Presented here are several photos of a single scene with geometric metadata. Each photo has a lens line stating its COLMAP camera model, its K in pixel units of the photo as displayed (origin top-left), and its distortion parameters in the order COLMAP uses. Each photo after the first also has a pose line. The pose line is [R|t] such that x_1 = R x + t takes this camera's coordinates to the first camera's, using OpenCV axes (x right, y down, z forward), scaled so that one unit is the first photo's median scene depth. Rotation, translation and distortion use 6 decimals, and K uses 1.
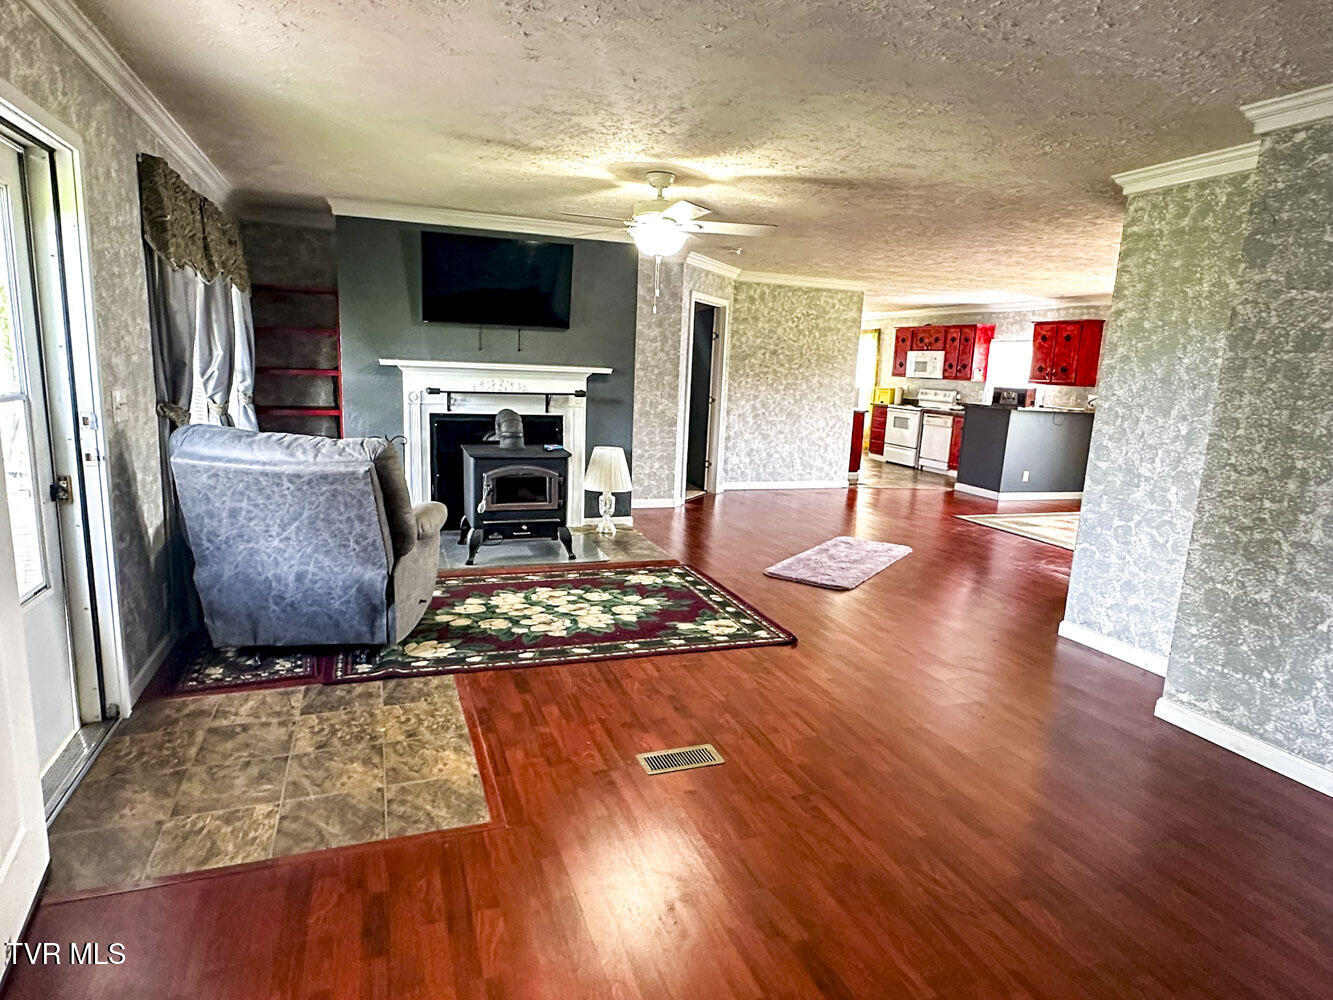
lens RADIAL K [[766.1, 0, 670.0], [0, 766.1, 507.4], [0, 0, 1]] dist [-0.000978, -0.000522]
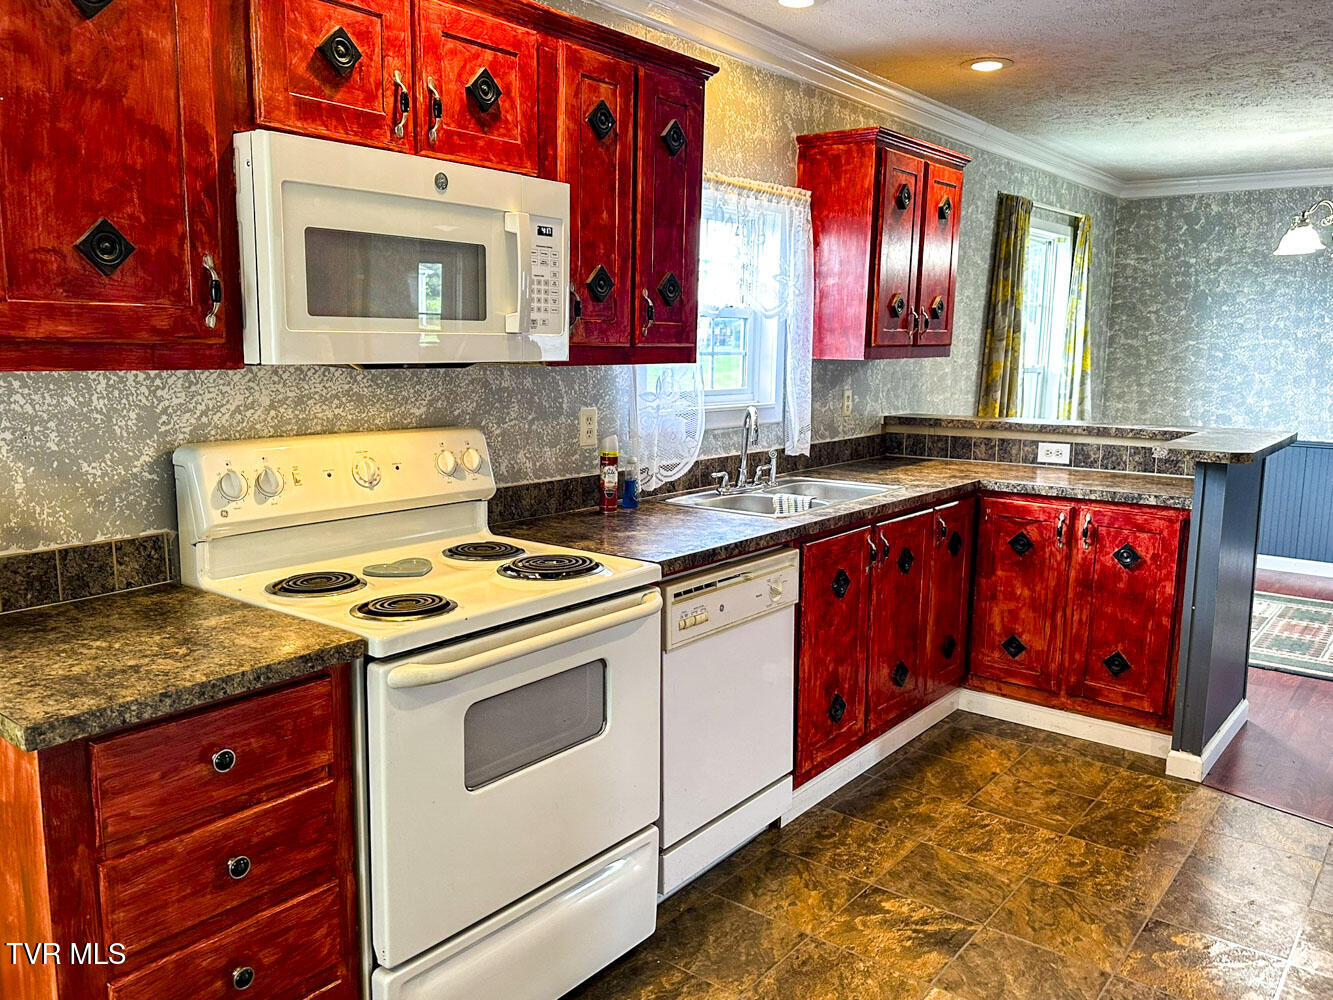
lens RADIAL K [[1031.3, 0, 666.5], [0, 1031.3, 500.0], [0, 0, 1]] dist [0.089616, -0.109225]
pose [[-0.514538, -0.186912, 0.836848, 0.291846], [0.122140, 0.950025, 0.287288, -0.372525], [-0.848724, 0.250033, -0.465994, 2.028528]]
